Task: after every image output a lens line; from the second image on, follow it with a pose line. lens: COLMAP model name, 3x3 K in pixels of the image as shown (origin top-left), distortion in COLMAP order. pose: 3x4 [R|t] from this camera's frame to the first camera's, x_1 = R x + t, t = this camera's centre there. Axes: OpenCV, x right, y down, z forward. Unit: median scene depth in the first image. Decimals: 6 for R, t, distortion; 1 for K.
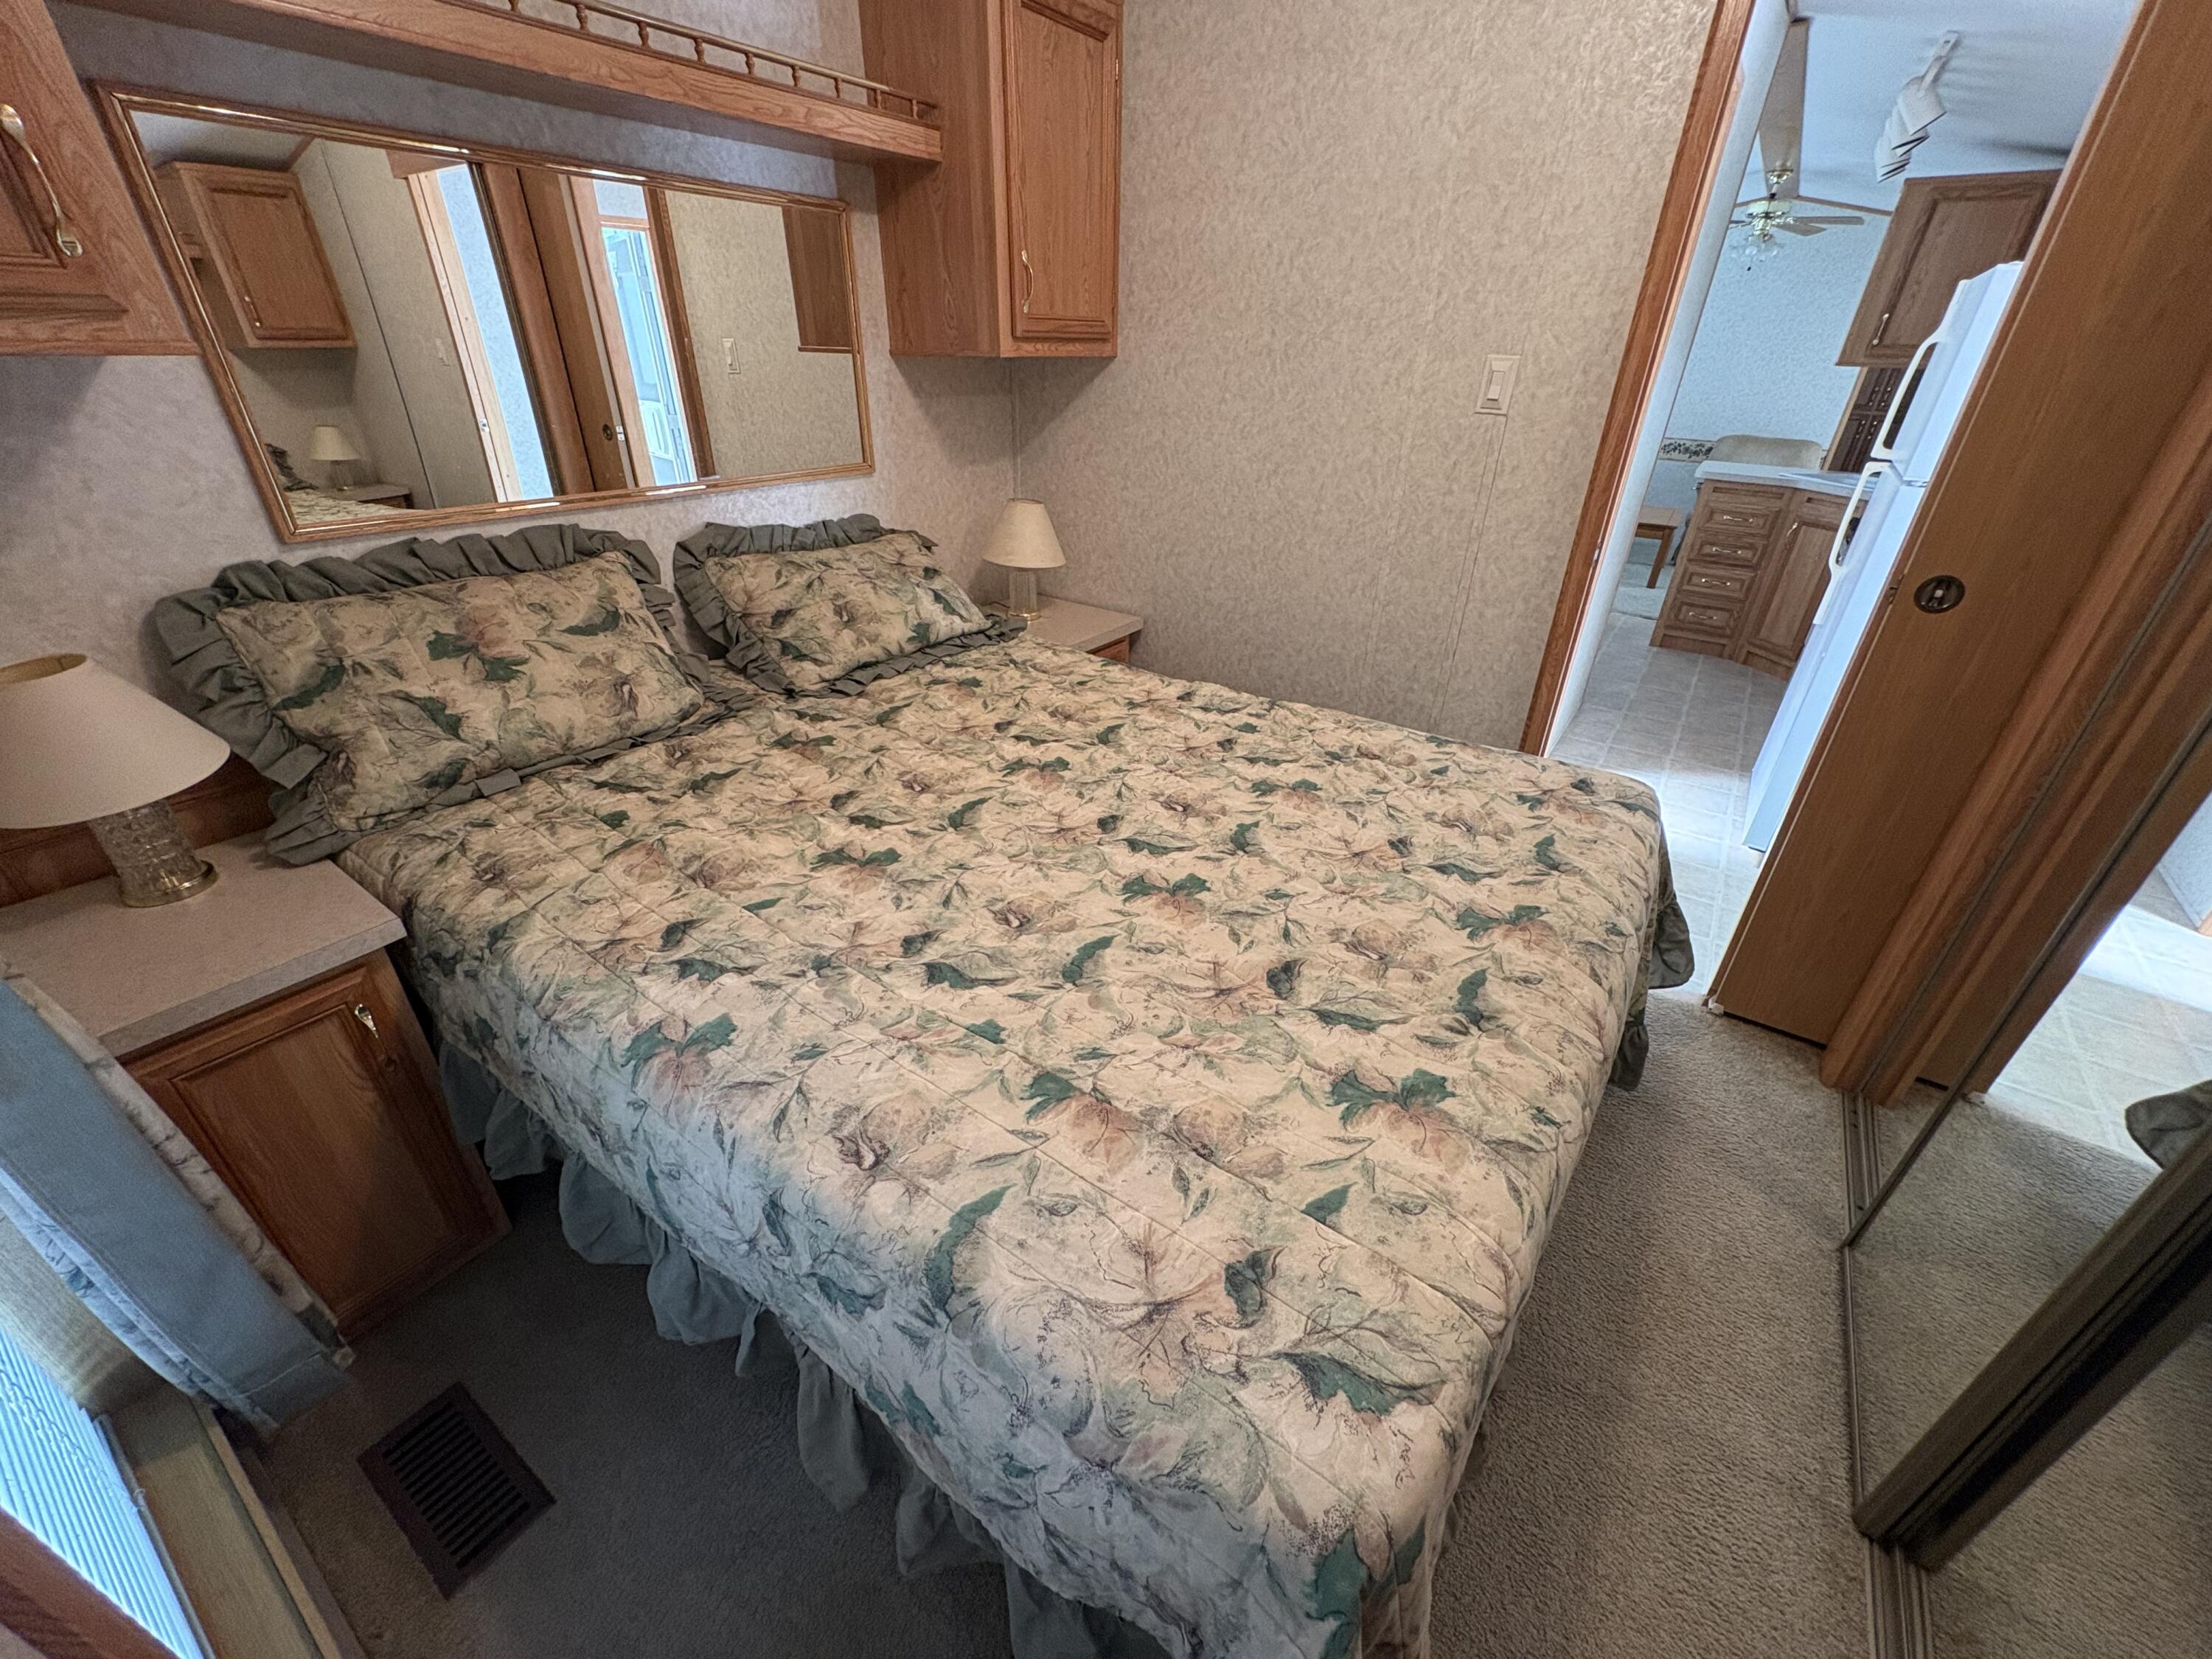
lens RADIAL K [[875.5, 0, 1106.0], [0, 875.5, 829.5], [0, 0, 1]] dist [0.000883, 0.000250]
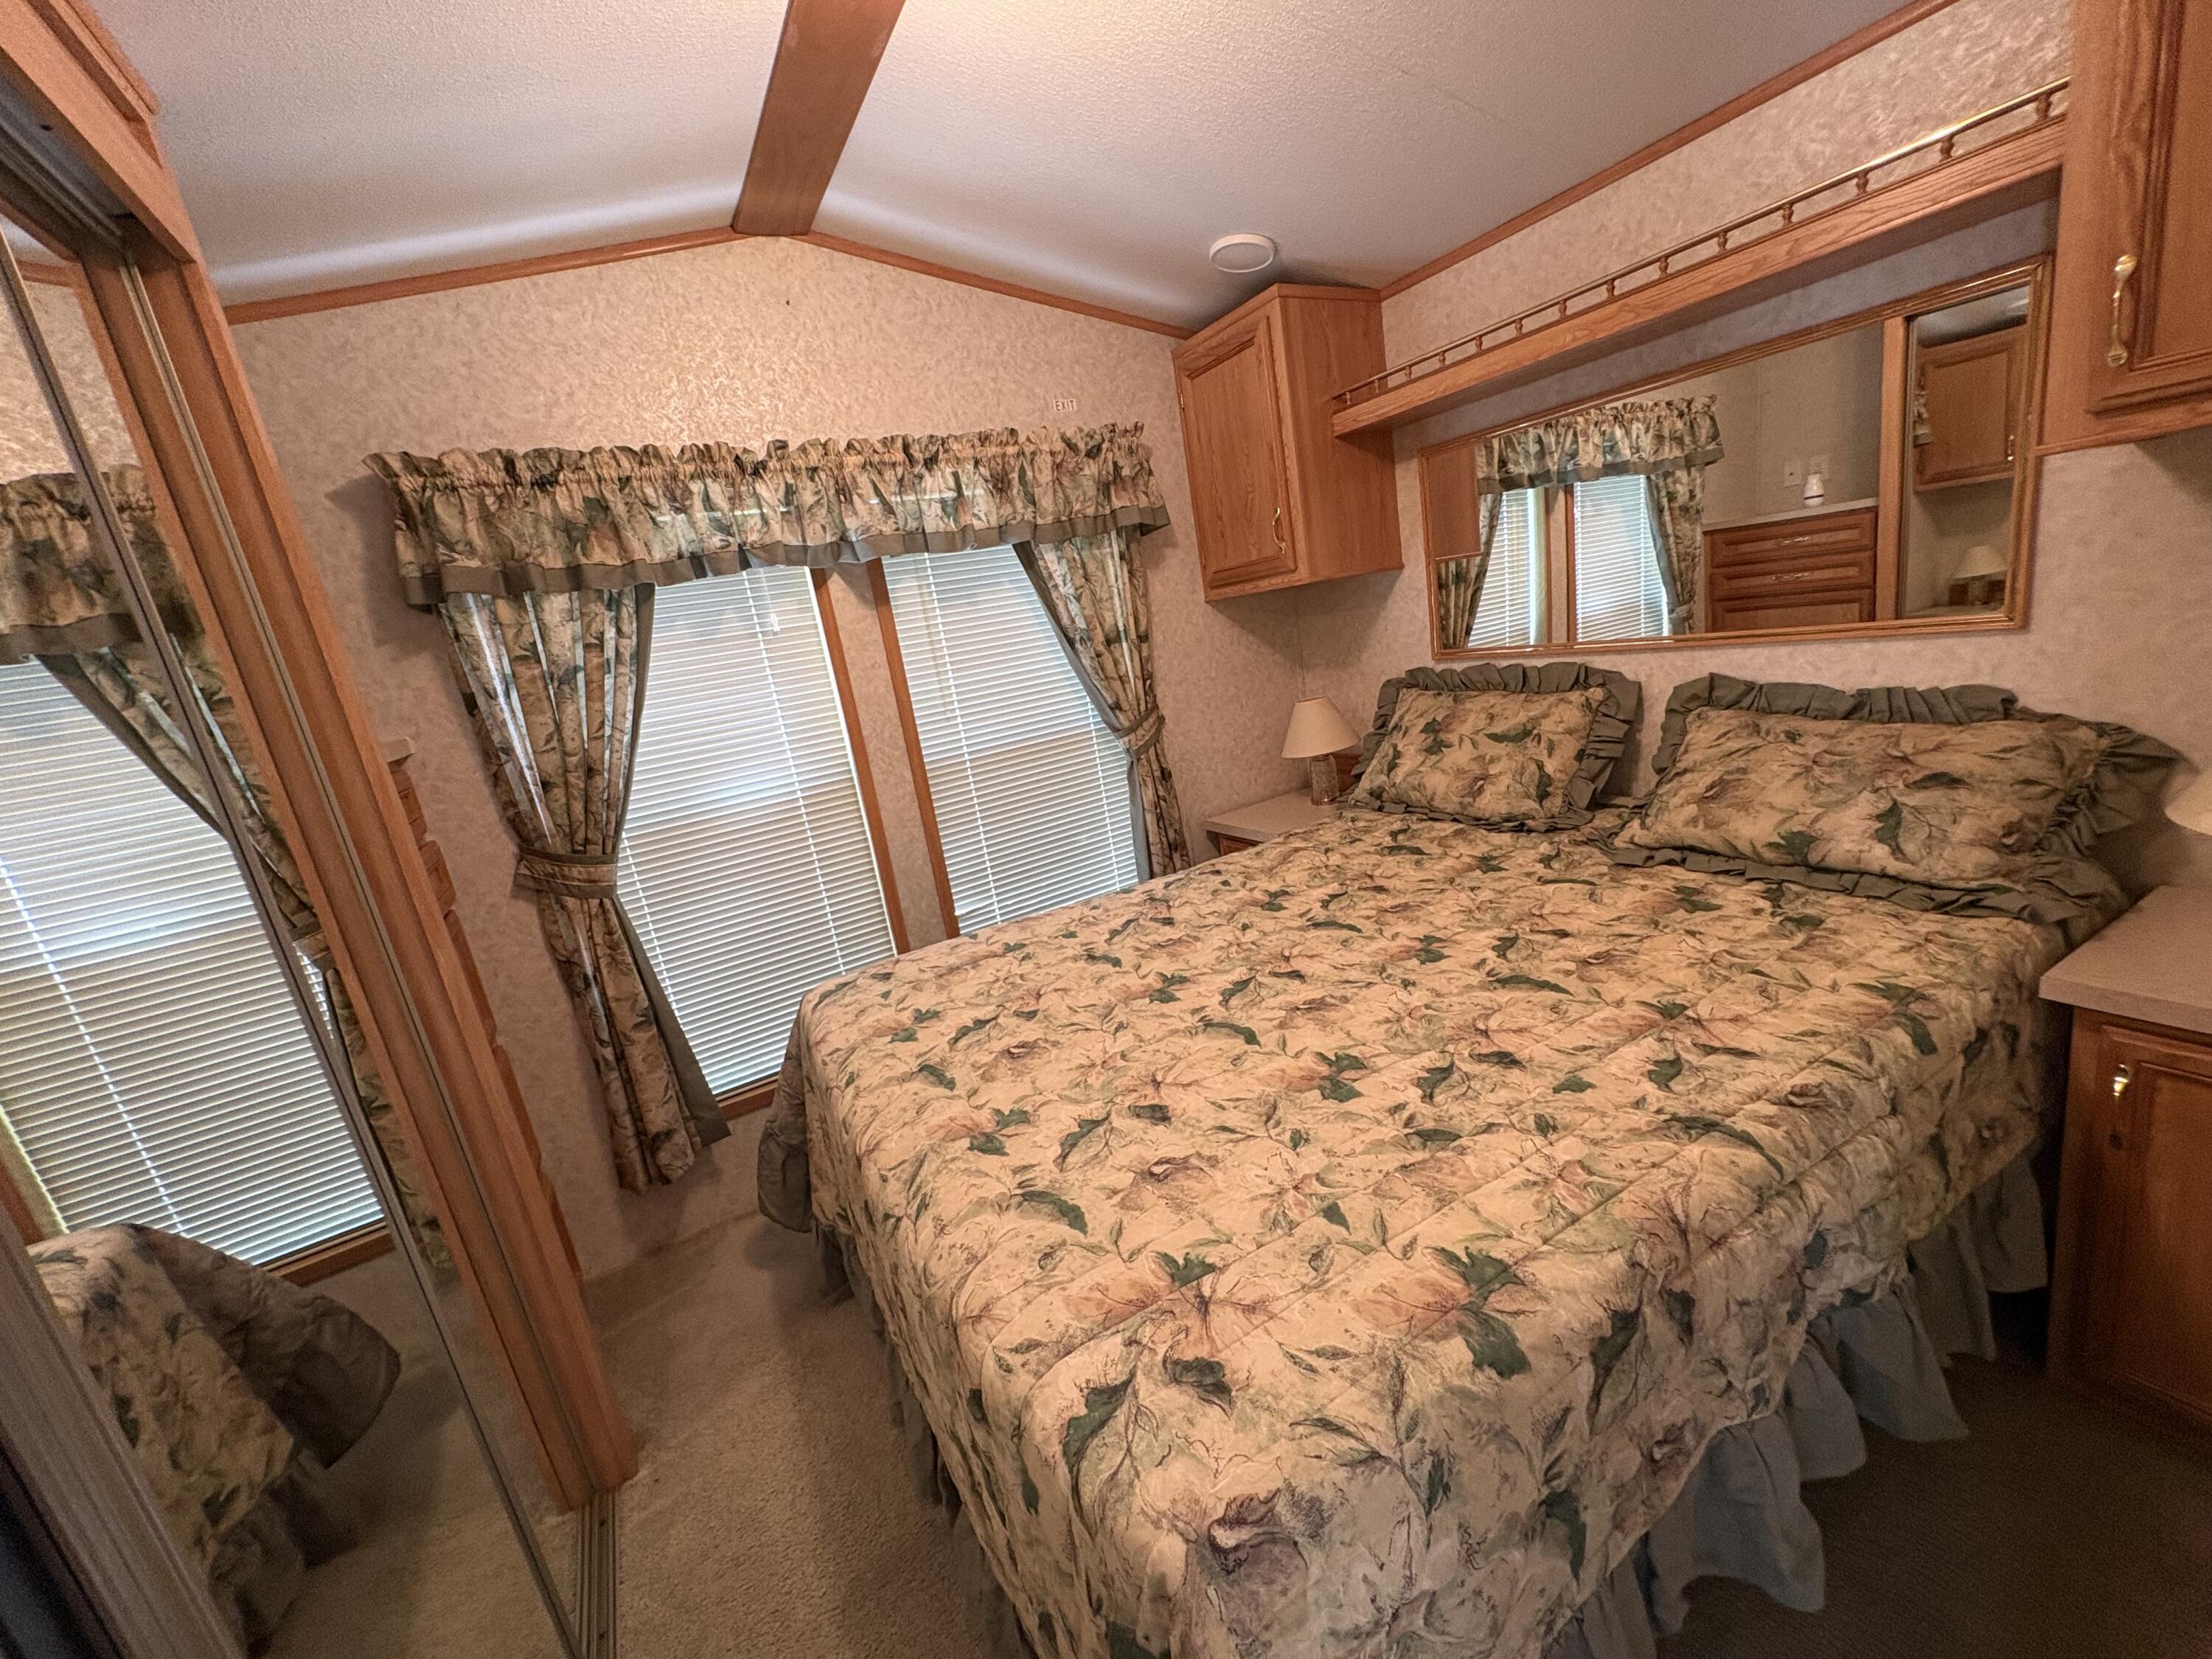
lens RADIAL K [[875.5, 0, 1106.0], [0, 875.5, 829.5], [0, 0, 1]] dist [0.000883, 0.000250]
pose [[-0.425194, 0.254976, -0.868445, 0.924540], [-0.300732, 0.865189, 0.401259, -0.492074], [0.853680, 0.431782, -0.291194, 0.989700]]
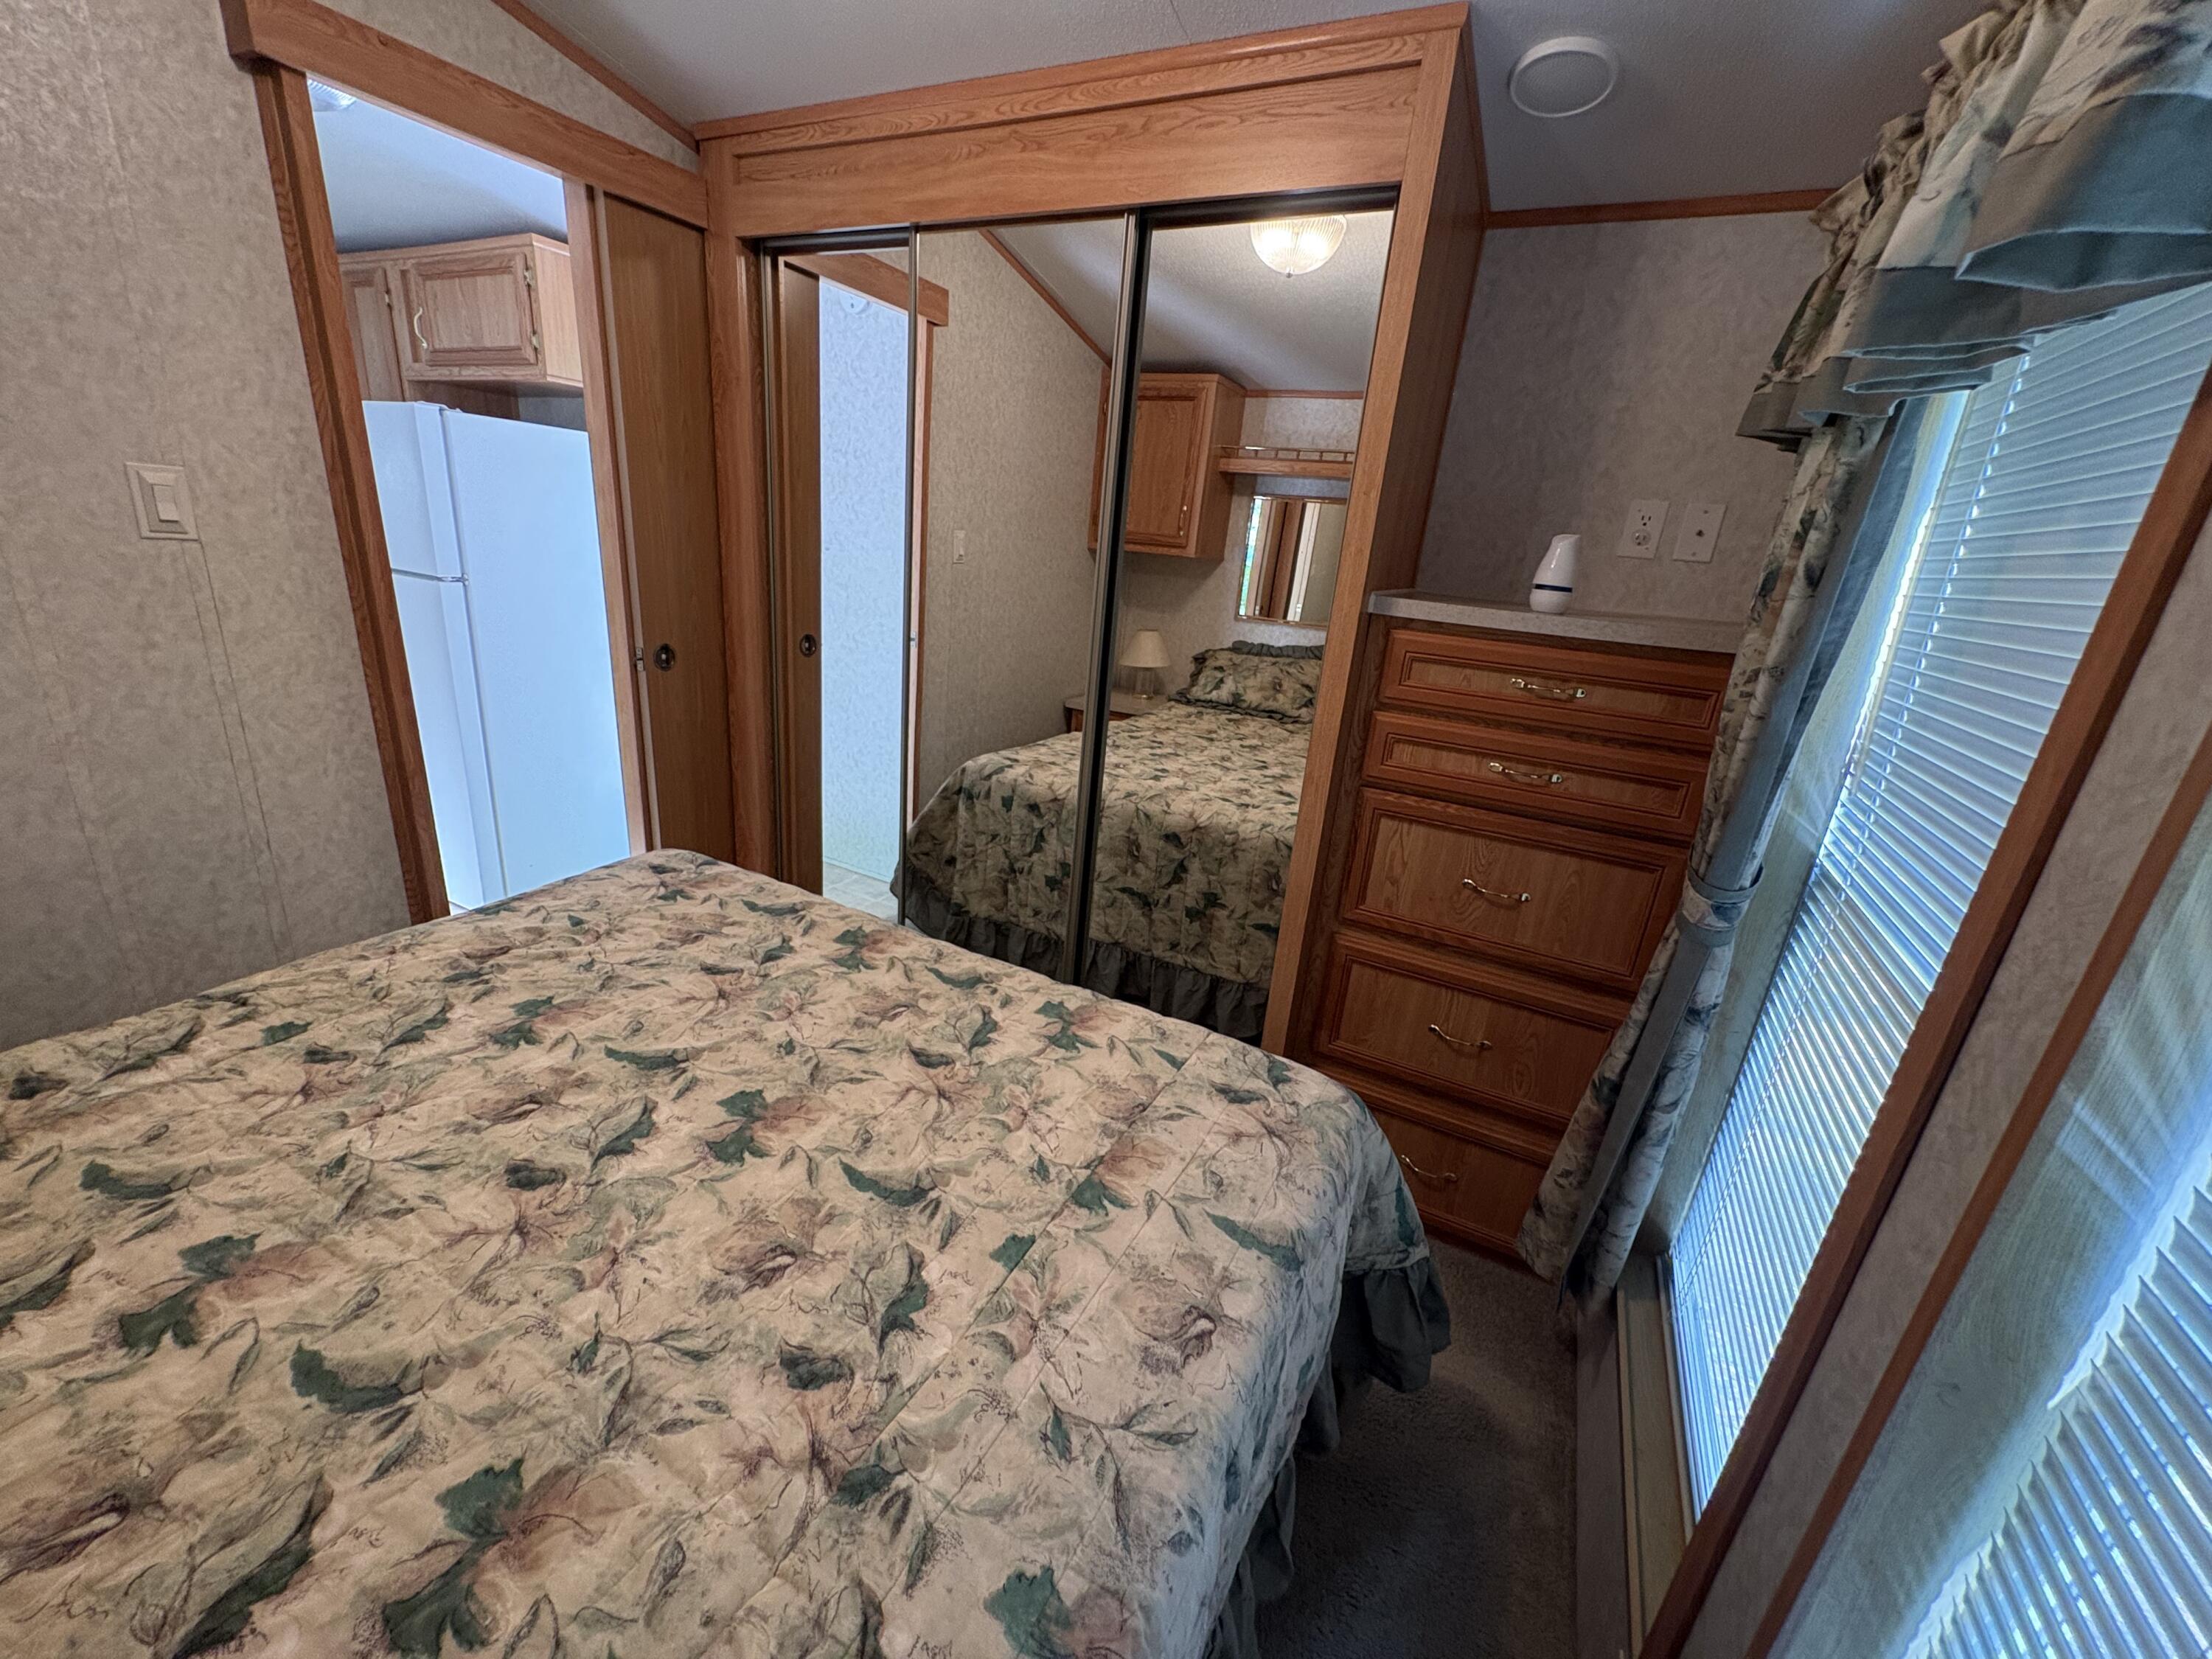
lens RADIAL K [[883.7, 0, 1106.0], [0, 883.7, 829.5], [0, 0, 1]] dist [-0.001700, 0.000000]
pose [[-0.126283, -0.342577, 0.930964, -0.545646], [0.404394, 0.839178, 0.363657, -0.275256], [-0.905824, 0.422400, 0.032562, 0.455225]]
